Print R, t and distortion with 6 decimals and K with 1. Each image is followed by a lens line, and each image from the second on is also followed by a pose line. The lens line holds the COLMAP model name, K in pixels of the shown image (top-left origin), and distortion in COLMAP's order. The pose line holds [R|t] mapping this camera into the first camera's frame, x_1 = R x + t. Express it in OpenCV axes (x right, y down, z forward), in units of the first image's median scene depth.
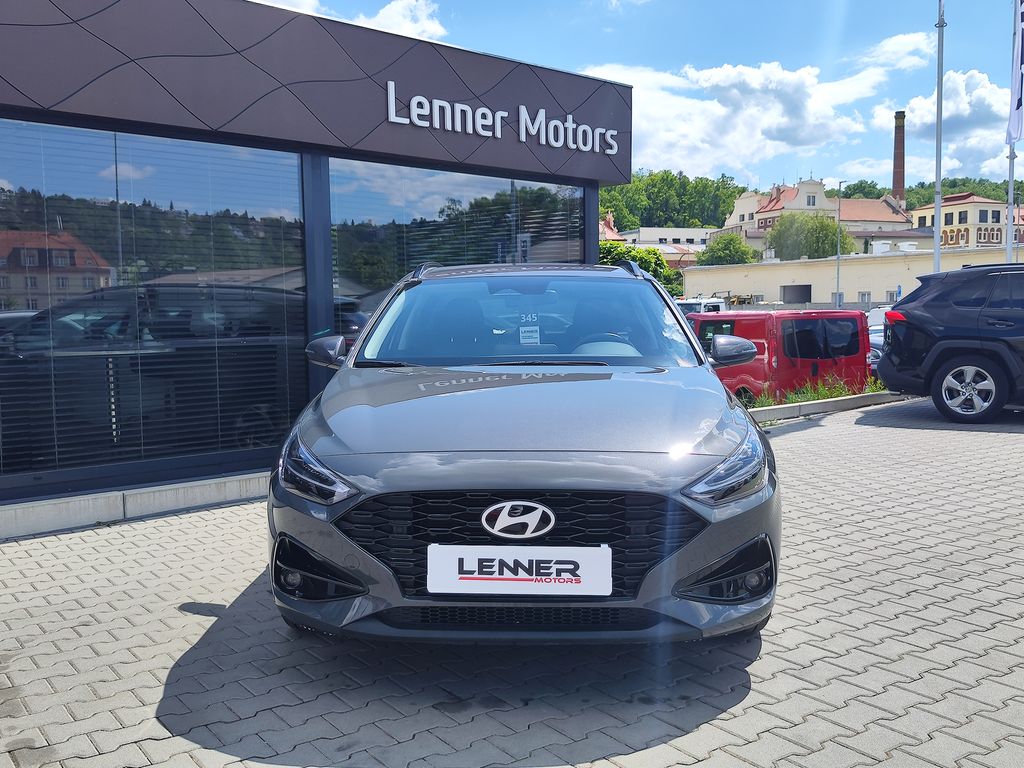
lens RADIAL K [[993.1, 0, 503.1], [0, 993.1, 385.8], [0, 0, 1]] dist [0.016444, 0.000000]
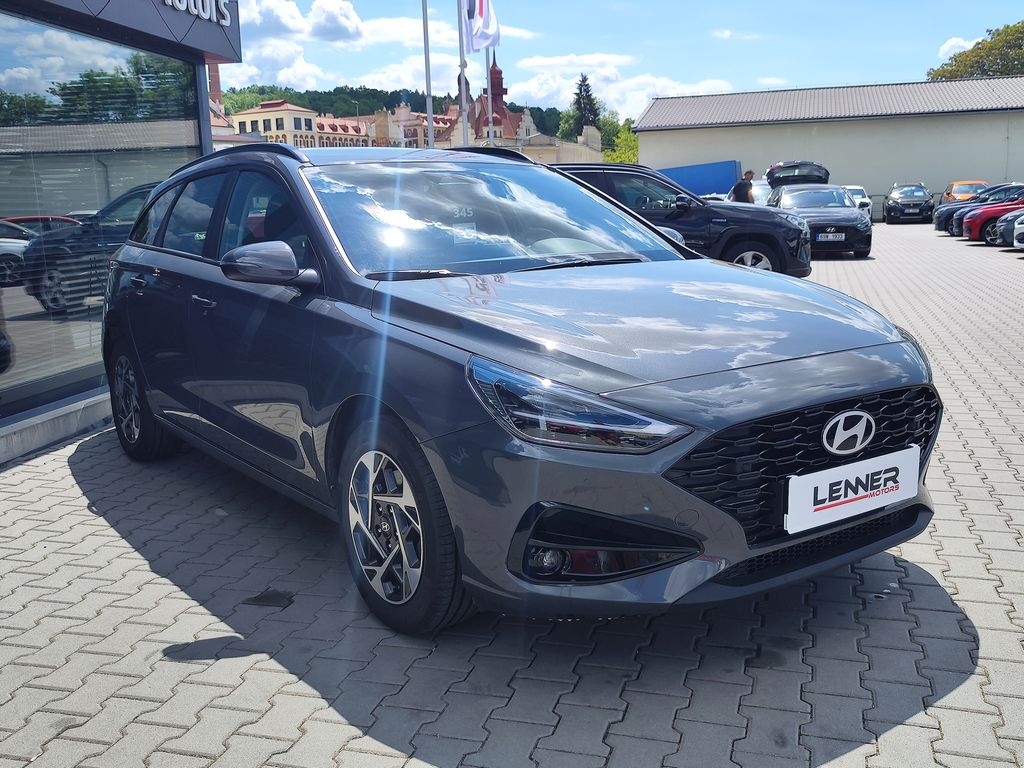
lens RADIAL K [[993.1, 0, 510.5], [0, 993.1, 383.7], [0, 0, 1]] dist [0.016444, 0.000000]
pose [[0.789464, -0.123778, 0.601186, -0.596879], [0.068512, 0.991105, 0.114090, -0.024072], [-0.609961, -0.048882, 0.790922, 0.386356]]
